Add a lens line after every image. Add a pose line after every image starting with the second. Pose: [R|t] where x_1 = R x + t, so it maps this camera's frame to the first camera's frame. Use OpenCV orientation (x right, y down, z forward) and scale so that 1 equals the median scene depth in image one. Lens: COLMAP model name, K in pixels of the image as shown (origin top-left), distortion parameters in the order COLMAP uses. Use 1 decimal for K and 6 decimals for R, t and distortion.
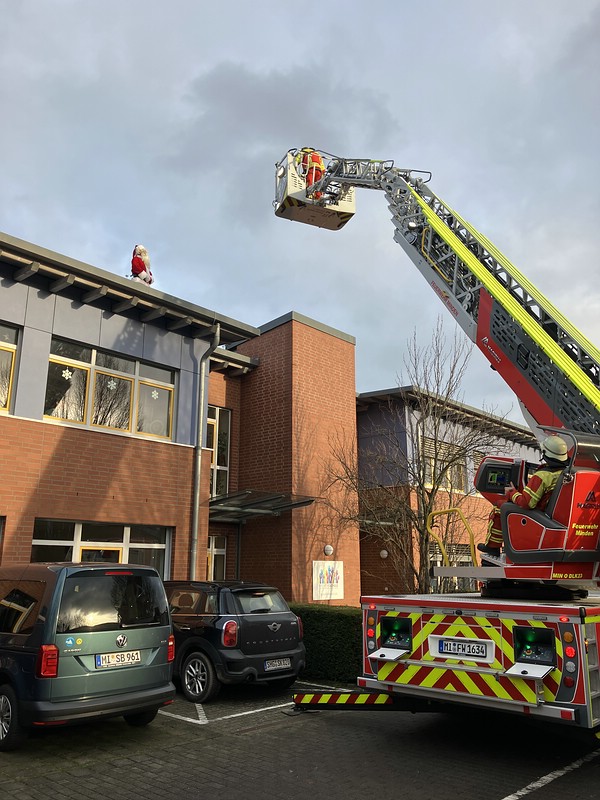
lens RADIAL K [[662.8, 0, 300.0], [0, 662.8, 400.0], [0, 0, 1]] dist [0.024243, 0.006269]
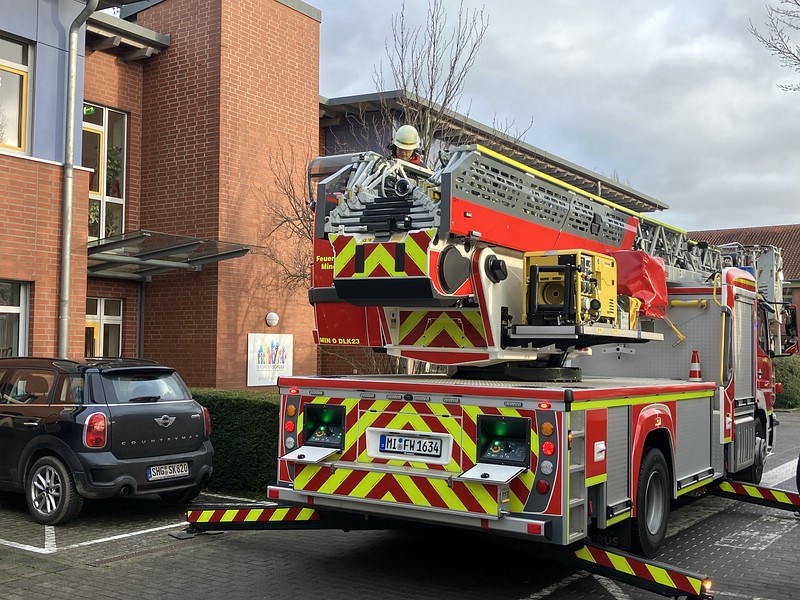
lens RADIAL K [[894.1, 0, 400.0], [0, 894.1, 300.0], [0, 0, 1]] dist [0.200079, -0.472423]
pose [[0.992035, 0.014230, 0.125158, 0.081416], [-0.037577, 0.981789, 0.186219, 0.028236], [-0.120229, -0.189439, 0.974504, 0.062375]]
